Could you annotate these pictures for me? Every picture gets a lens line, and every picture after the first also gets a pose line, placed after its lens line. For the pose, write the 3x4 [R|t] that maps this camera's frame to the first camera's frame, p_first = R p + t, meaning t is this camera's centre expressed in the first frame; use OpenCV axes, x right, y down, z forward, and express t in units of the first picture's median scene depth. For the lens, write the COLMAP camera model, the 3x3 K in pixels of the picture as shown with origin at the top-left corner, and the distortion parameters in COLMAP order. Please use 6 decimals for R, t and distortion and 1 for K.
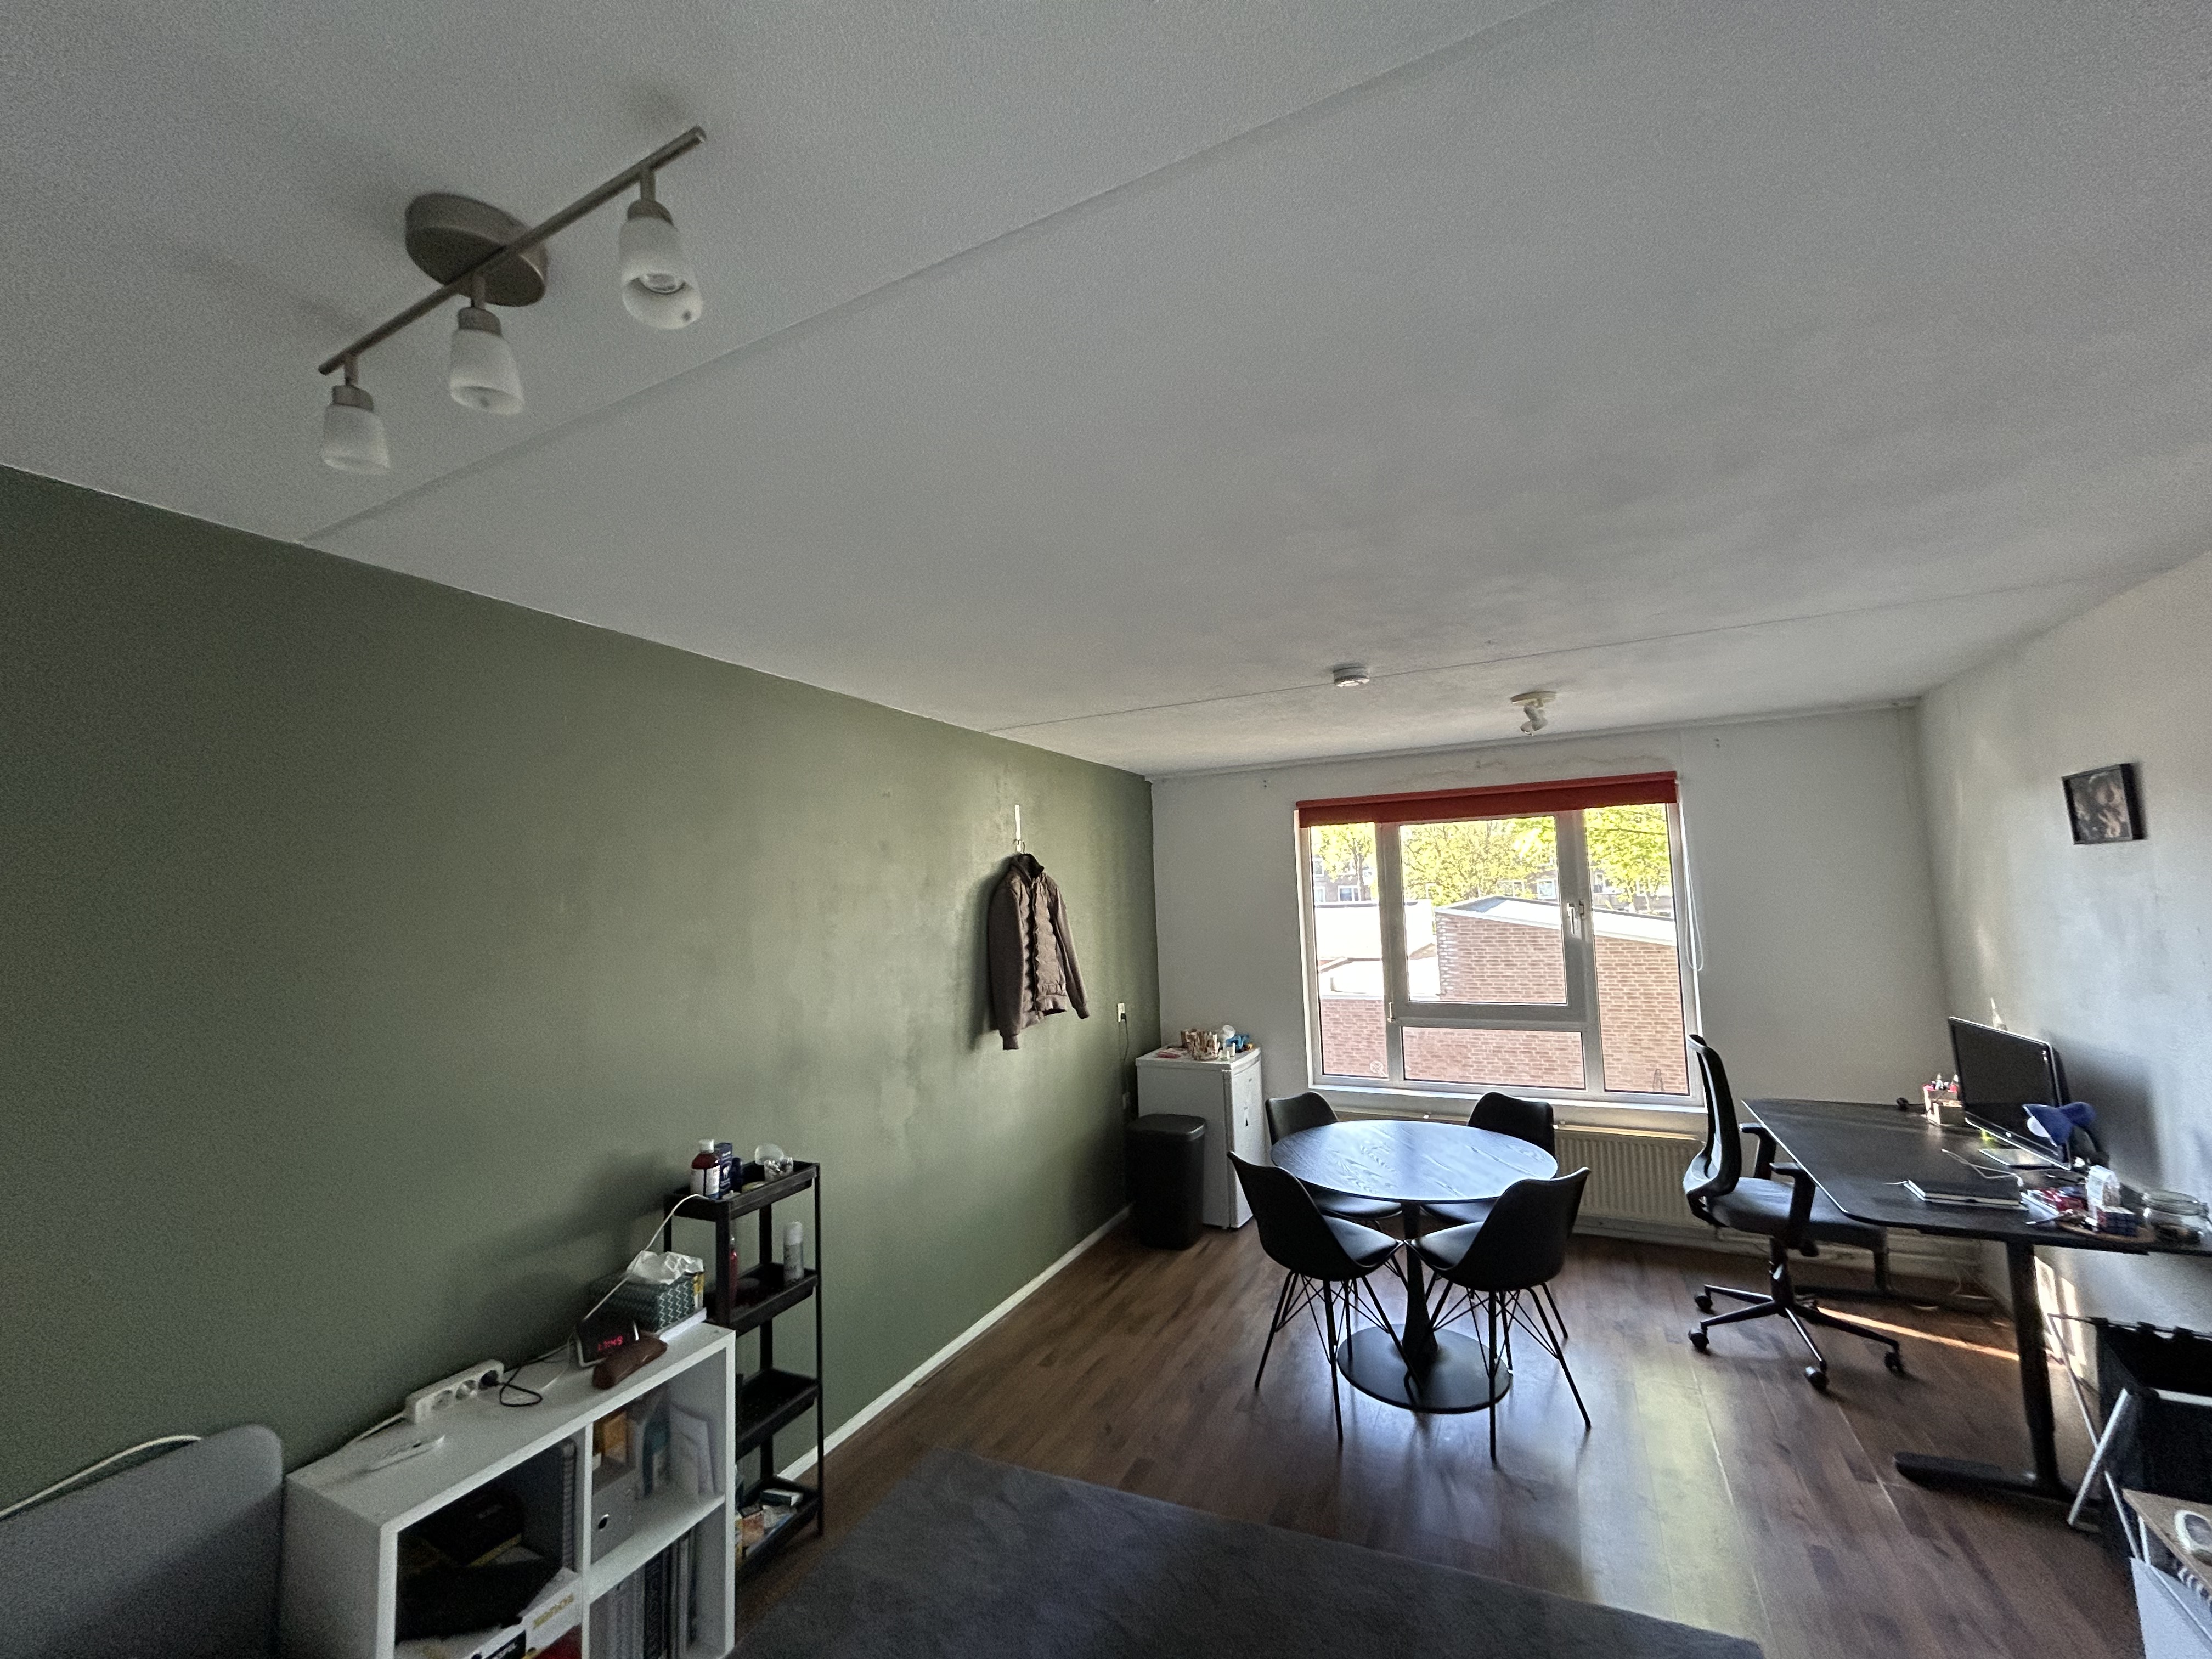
lens RADIAL K [[891.3, 0, 1106.0], [0, 891.3, 829.5], [0, 0, 1]] dist [0.002295, -0.000080]
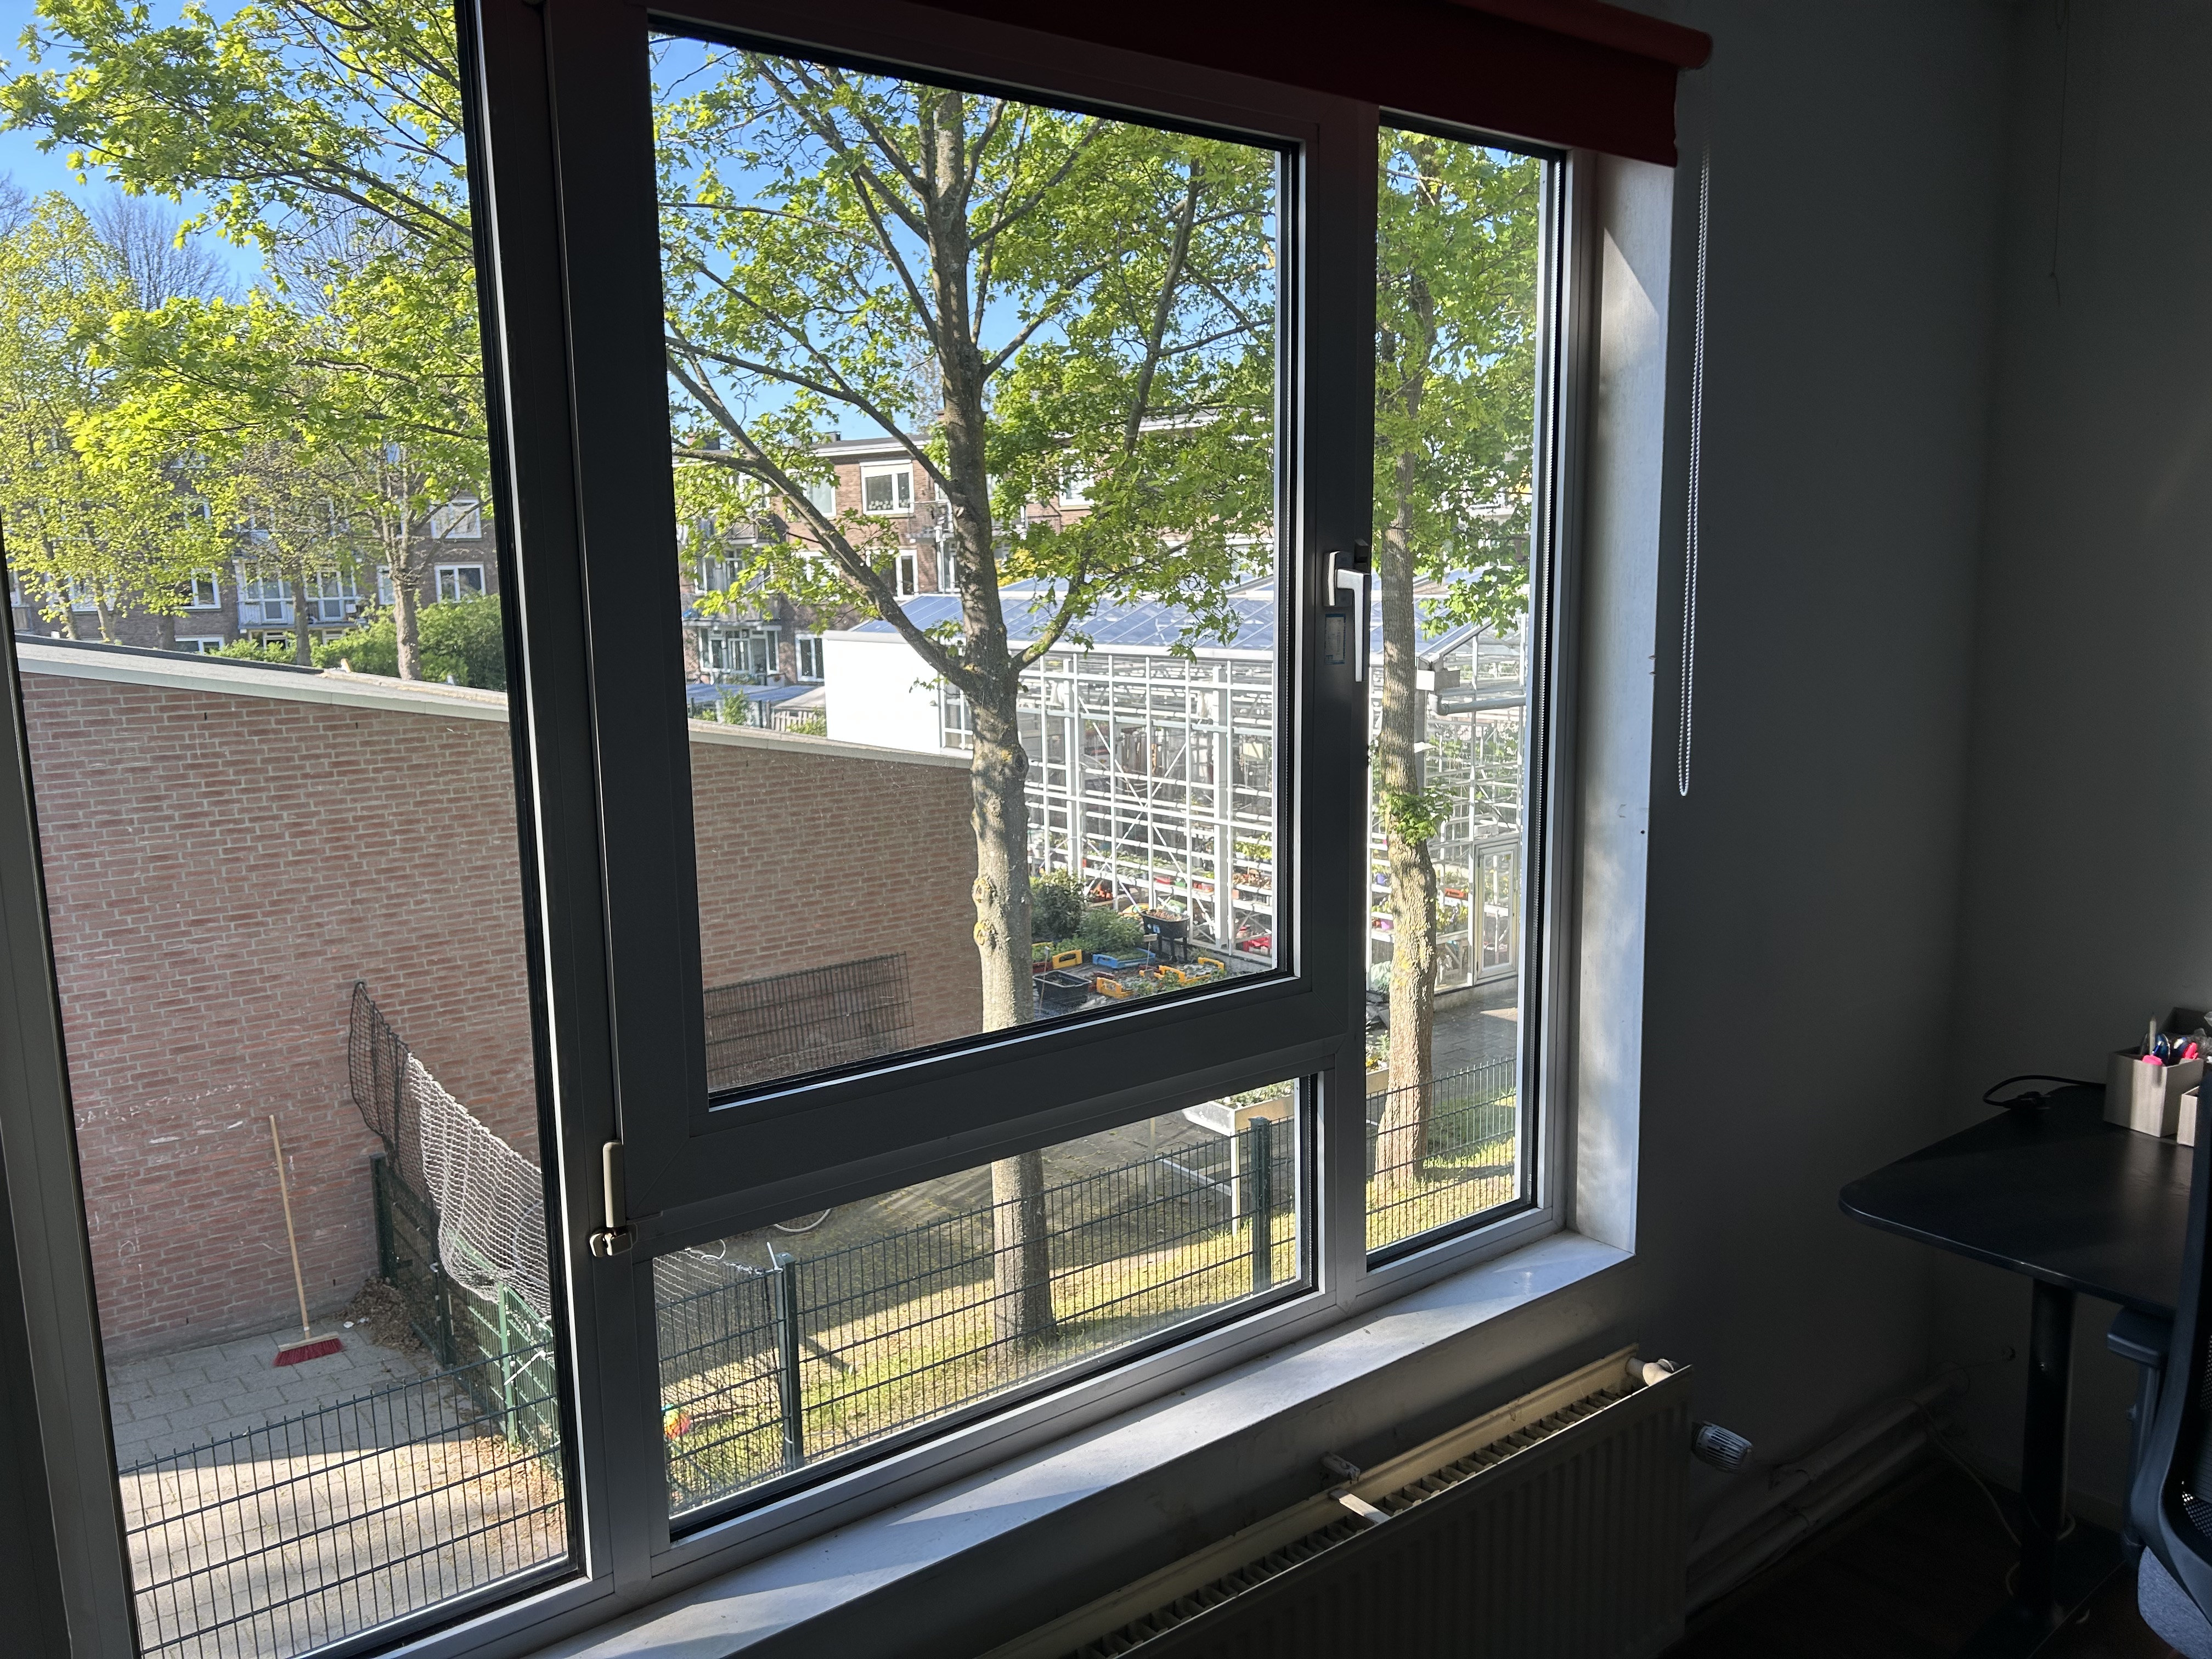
lens RADIAL K [[1690.0, 0, 1106.0], [0, 1690.0, 829.5], [0, 0, 1]] dist [0.006833, 0.002072]
pose [[0.444167, -0.113908, 0.888673, 0.120152], [-0.065070, 0.985165, 0.158798, 0.113777], [-0.893578, -0.128359, 0.430166, 1.092780]]
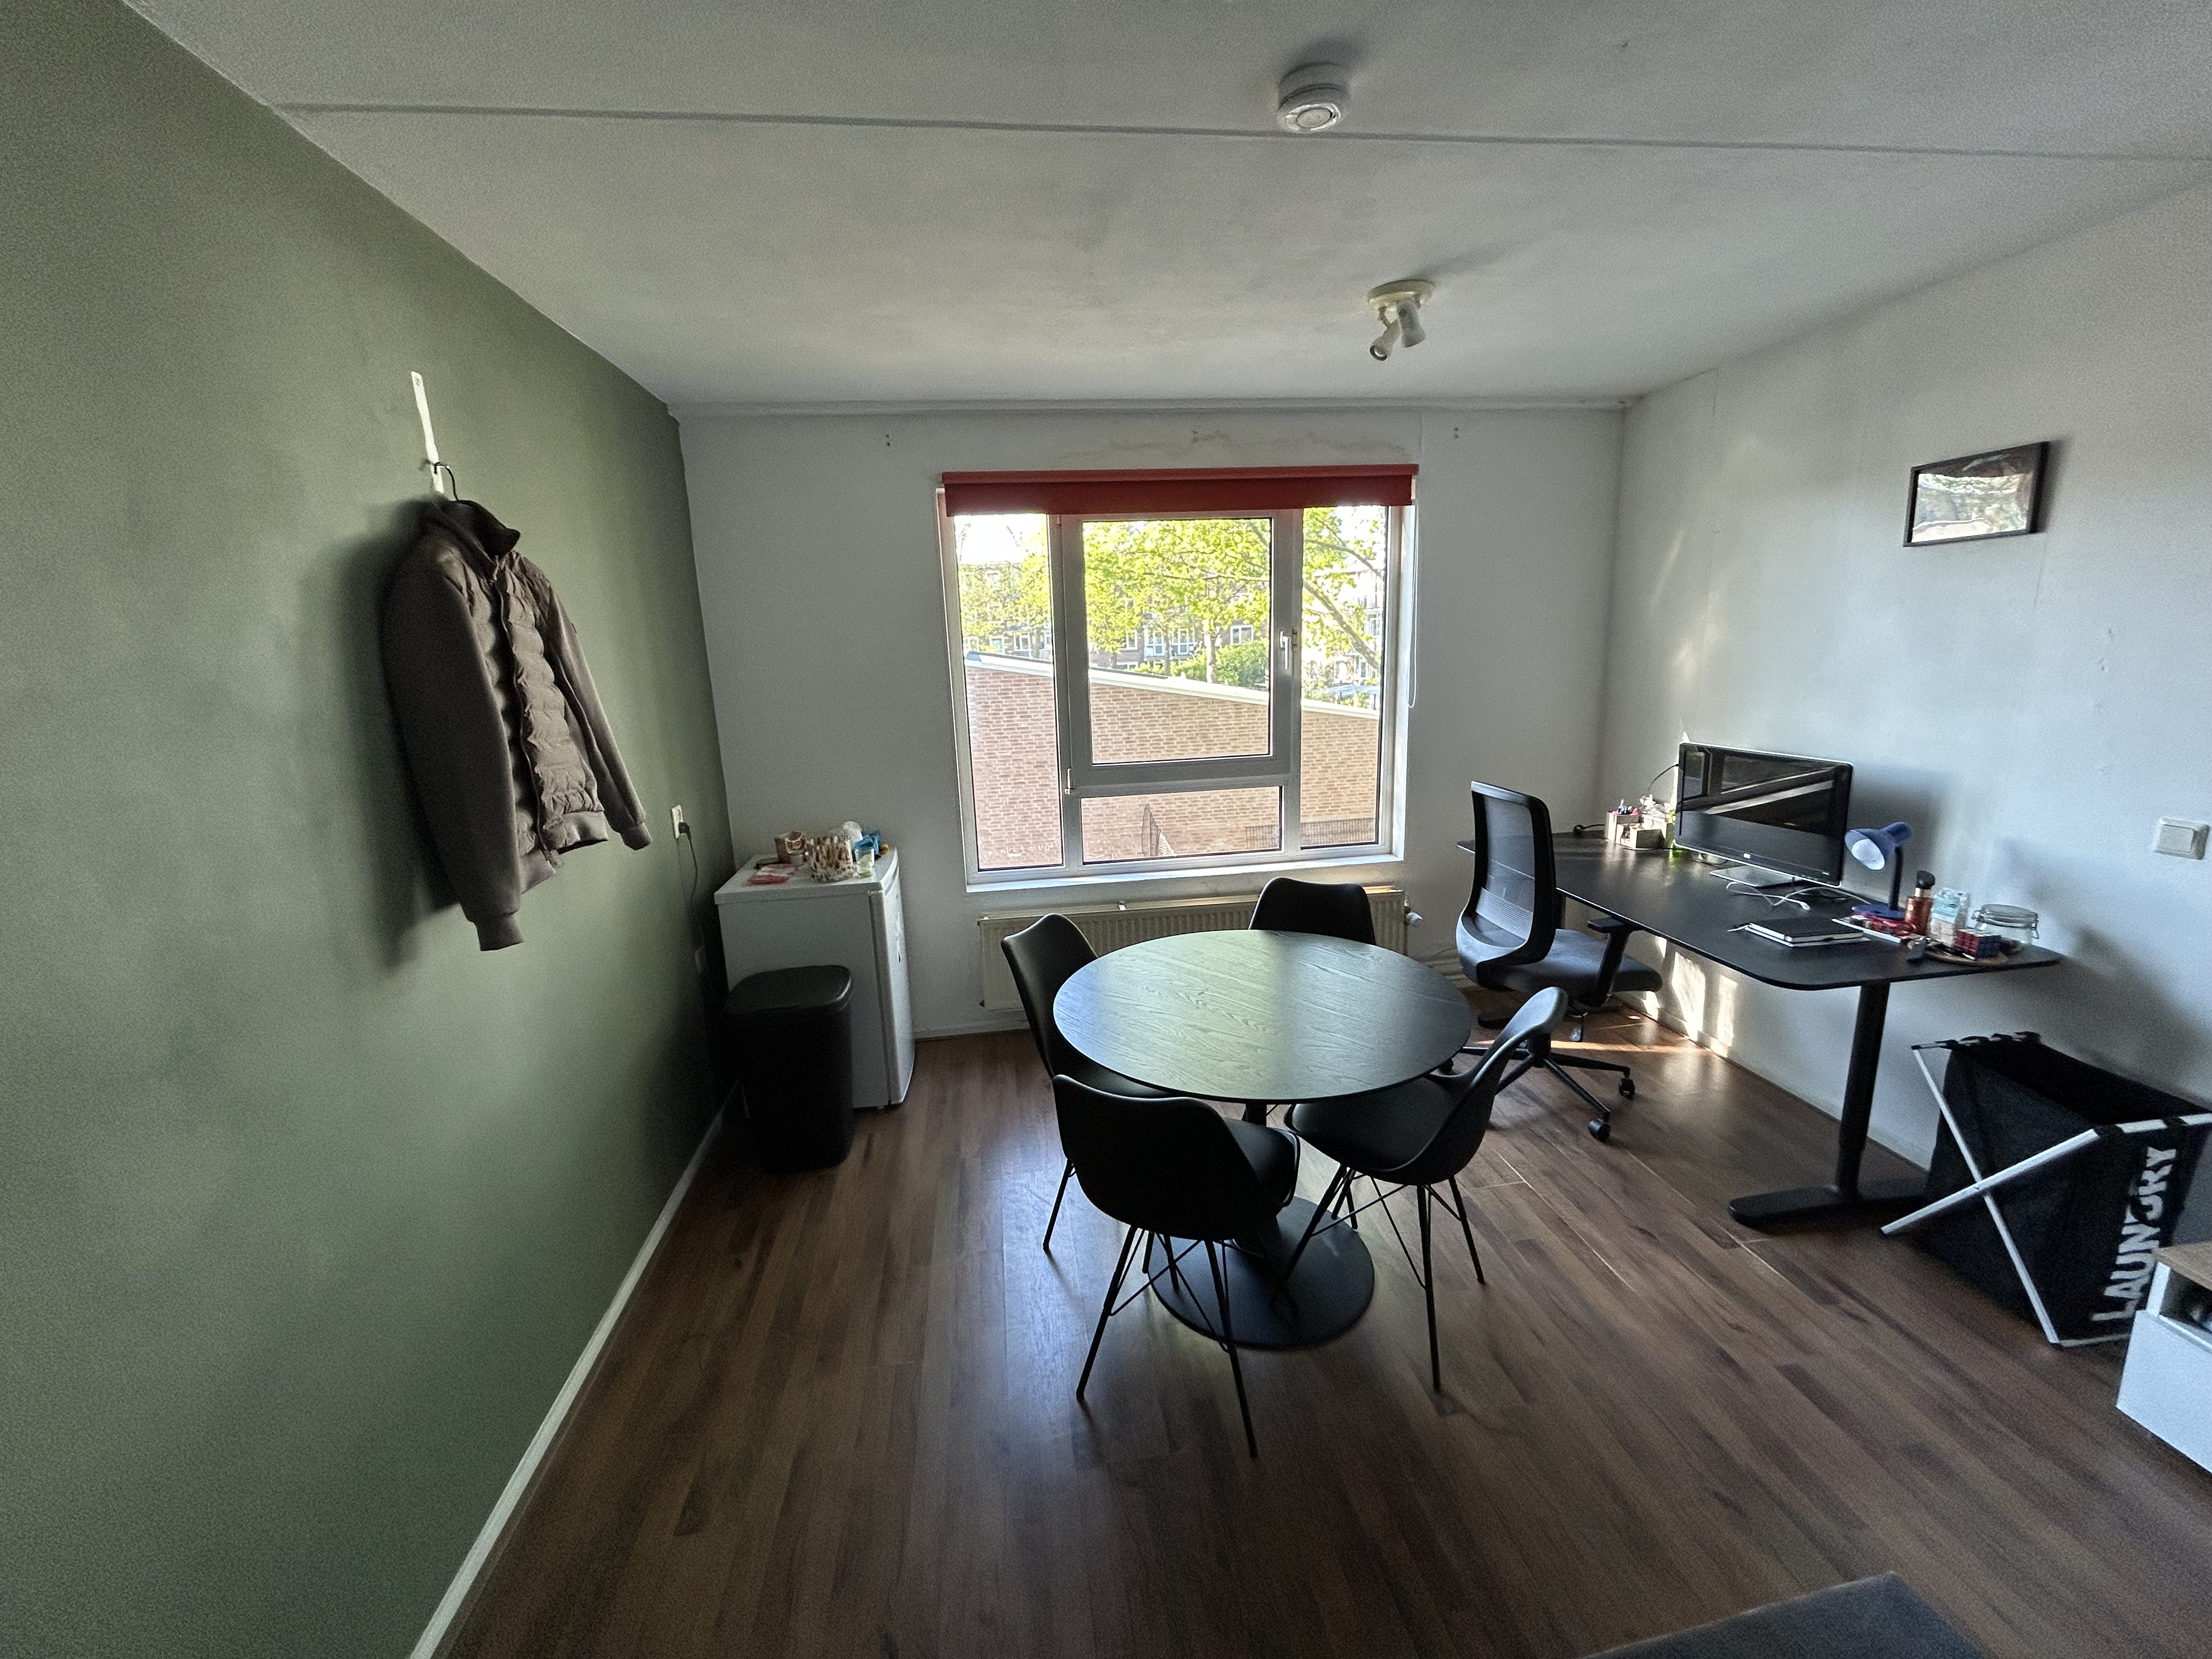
lens RADIAL K [[889.7, 0, 1106.0], [0, 889.7, 829.5], [0, 0, 1]] dist [0.000255, 0.000134]
pose [[0.831191, -0.116088, 0.543733, -0.094757], [-0.031909, 0.966387, 0.255104, 0.070204], [-0.555071, -0.229390, 0.799548, 0.509955]]
